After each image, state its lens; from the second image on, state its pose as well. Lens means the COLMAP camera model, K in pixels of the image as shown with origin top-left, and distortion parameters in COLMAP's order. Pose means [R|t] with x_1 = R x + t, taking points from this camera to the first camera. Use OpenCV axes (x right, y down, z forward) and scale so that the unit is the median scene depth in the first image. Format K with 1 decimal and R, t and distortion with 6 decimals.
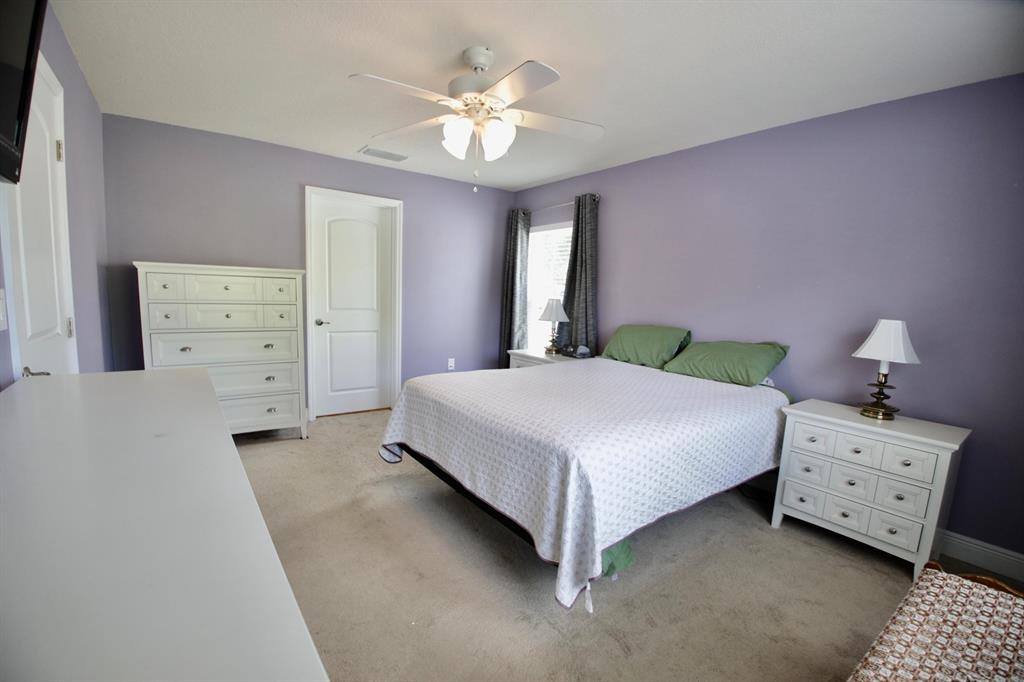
lens RADIAL K [[458.9, 0, 516.2], [0, 458.9, 354.6], [0, 0, 1]] dist [-0.042871, -0.000556]
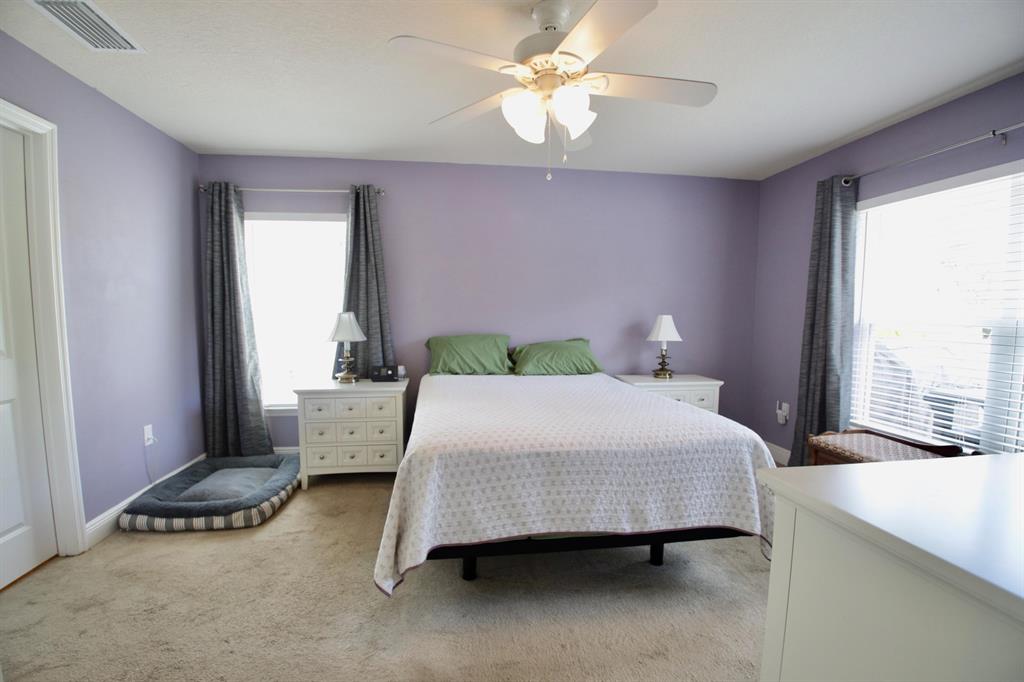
lens RADIAL K [[464.4, 0, 509.6], [0, 464.4, 356.1], [0, 0, 1]] dist [-0.040180, -0.000772]
pose [[0.472661, -0.119394, 0.873119, -0.653323], [0.132473, 0.989148, 0.063546, -0.083285], [-0.871230, 0.085629, 0.483348, 0.528967]]
